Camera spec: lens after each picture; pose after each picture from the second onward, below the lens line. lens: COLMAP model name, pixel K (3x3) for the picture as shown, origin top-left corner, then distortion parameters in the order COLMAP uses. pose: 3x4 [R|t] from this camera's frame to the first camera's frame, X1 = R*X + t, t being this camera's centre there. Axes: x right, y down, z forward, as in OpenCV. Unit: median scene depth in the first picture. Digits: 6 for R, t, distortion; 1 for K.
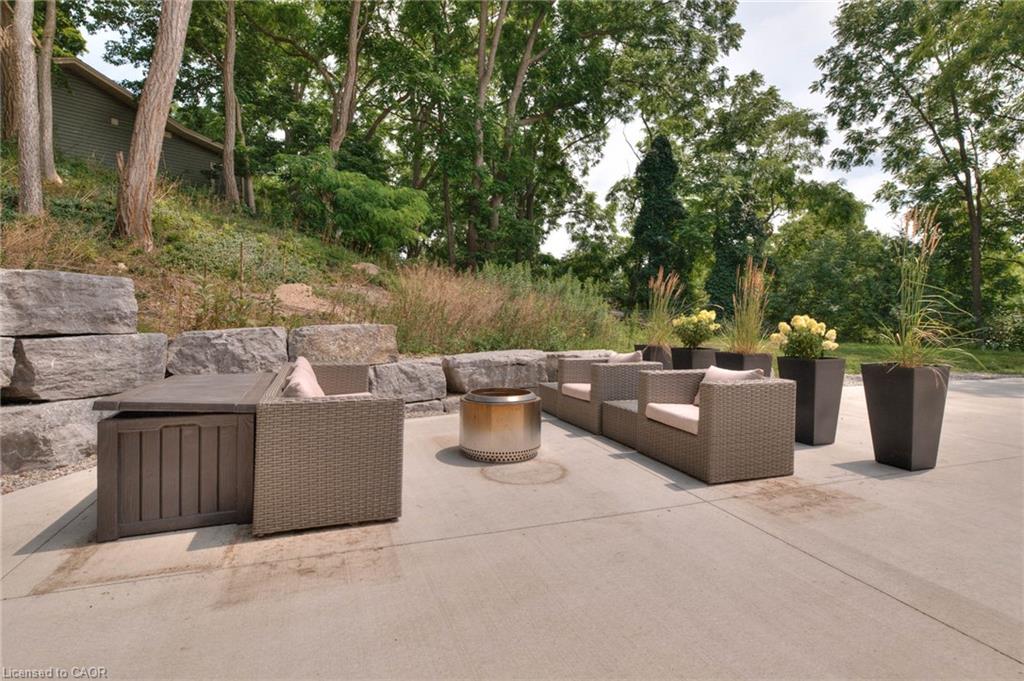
lens RADIAL K [[484.9, 0, 514.3], [0, 484.9, 306.3], [0, 0, 1]] dist [-0.000173, 0.000021]
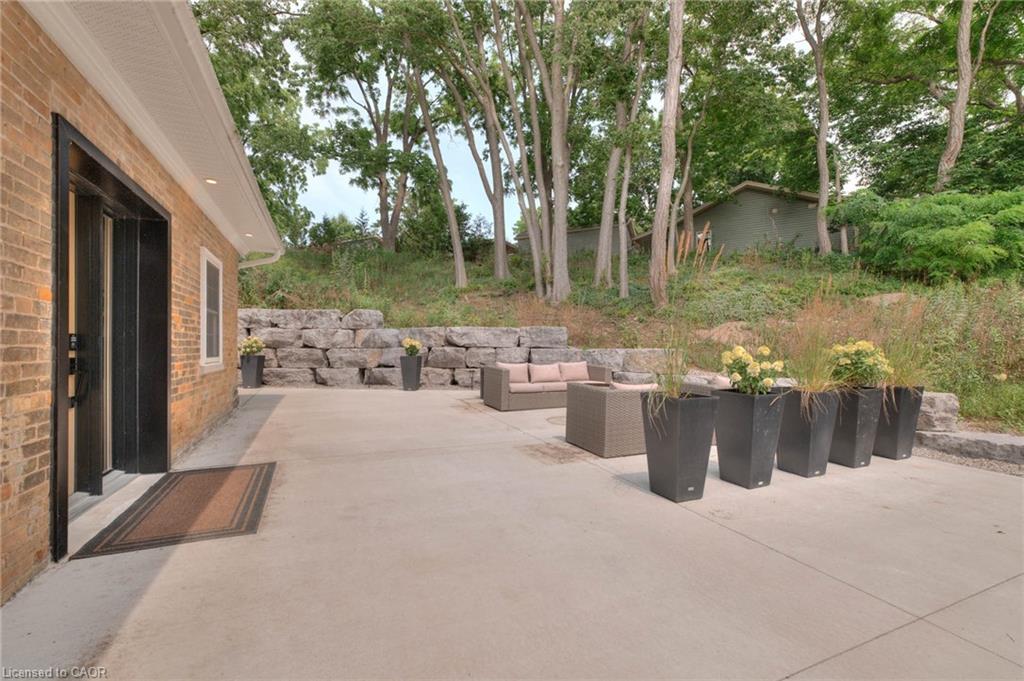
lens RADIAL K [[433.4, 0, 510.8], [0, 433.4, 345.3], [0, 0, 1]] dist [-0.013141, -0.000097]
pose [[0.072273, 0.004512, -0.997375, 1.668774], [-0.002725, 0.999987, 0.004326, 0.034708], [0.997381, 0.002405, 0.072285, 0.639012]]
